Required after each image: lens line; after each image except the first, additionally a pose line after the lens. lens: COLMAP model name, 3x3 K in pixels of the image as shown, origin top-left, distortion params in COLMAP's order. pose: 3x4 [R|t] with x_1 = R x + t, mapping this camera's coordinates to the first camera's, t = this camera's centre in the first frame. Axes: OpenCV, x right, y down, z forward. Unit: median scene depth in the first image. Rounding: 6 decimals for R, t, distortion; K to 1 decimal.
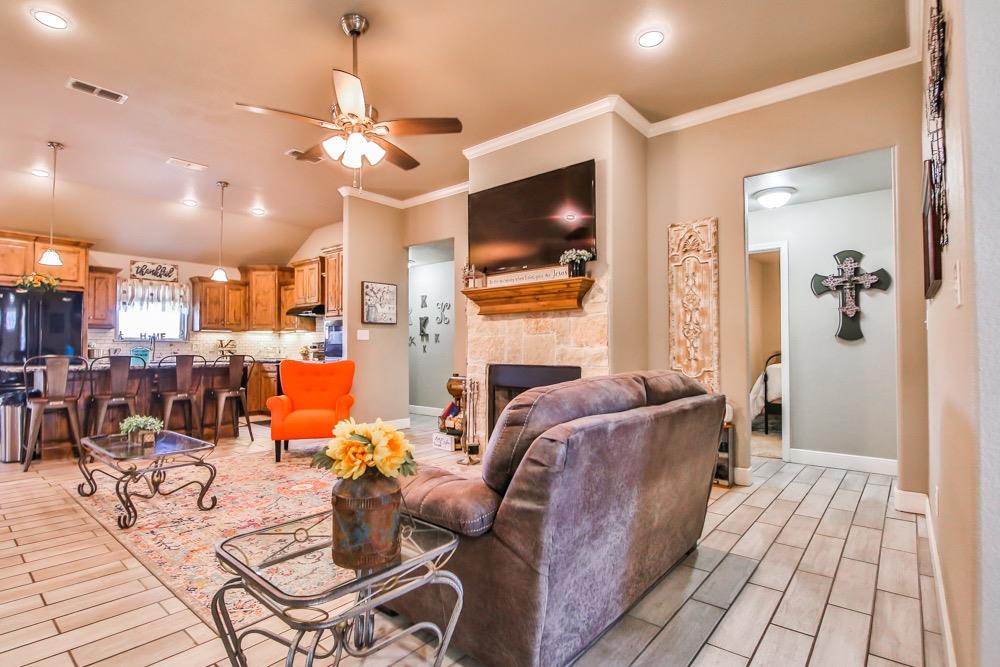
lens RADIAL K [[477.4, 0, 485.8], [0, 477.4, 342.2], [0, 0, 1]] dist [-0.002498, -0.007291]
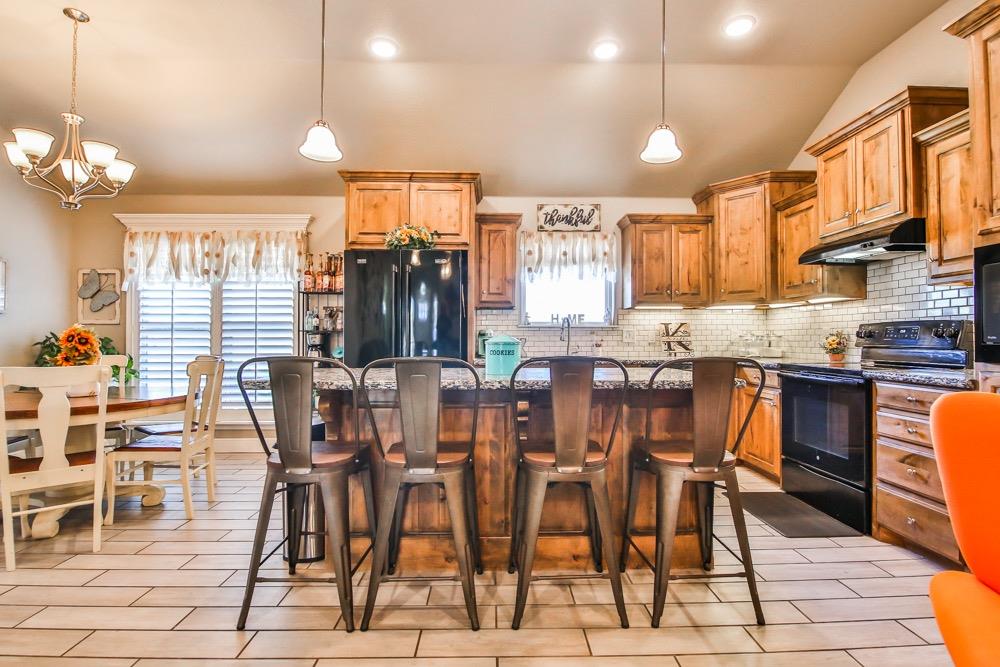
lens RADIAL K [[477.4, 0, 504.3], [0, 477.4, 334.9], [0, 0, 1]] dist [-0.002498, -0.007291]
pose [[0.673370, -0.009489, -0.739245, -0.287556], [0.011502, 0.999931, -0.002359, 0.009253], [0.739216, -0.006914, 0.673433, 0.513758]]
